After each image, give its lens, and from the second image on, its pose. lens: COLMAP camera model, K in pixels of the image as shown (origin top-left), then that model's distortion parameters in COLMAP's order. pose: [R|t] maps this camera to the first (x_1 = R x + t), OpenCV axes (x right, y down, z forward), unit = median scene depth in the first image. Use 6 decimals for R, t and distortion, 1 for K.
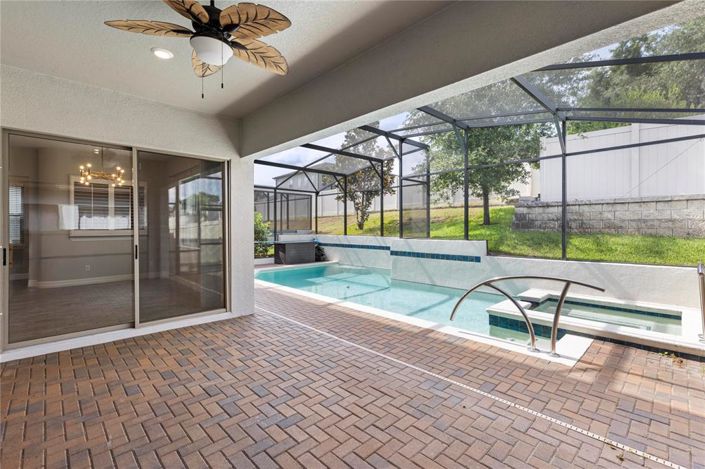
lens RADIAL K [[319.0, 0, 350.6], [0, 319.0, 230.0], [0, 0, 1]] dist [0.001491, 0.000497]
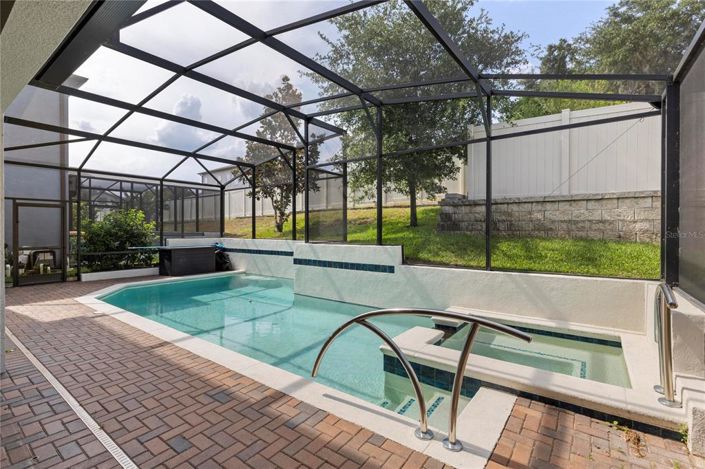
lens RADIAL K [[331.9, 0, 353.1], [0, 331.9, 233.1], [0, 0, 1]] dist [-0.001149, -0.001327]
pose [[0.985603, 0.000988, 0.169075, 0.166160], [-0.001215, 0.999998, 0.001239, 0.000959], [-0.169074, -0.001426, 0.985602, 0.204636]]
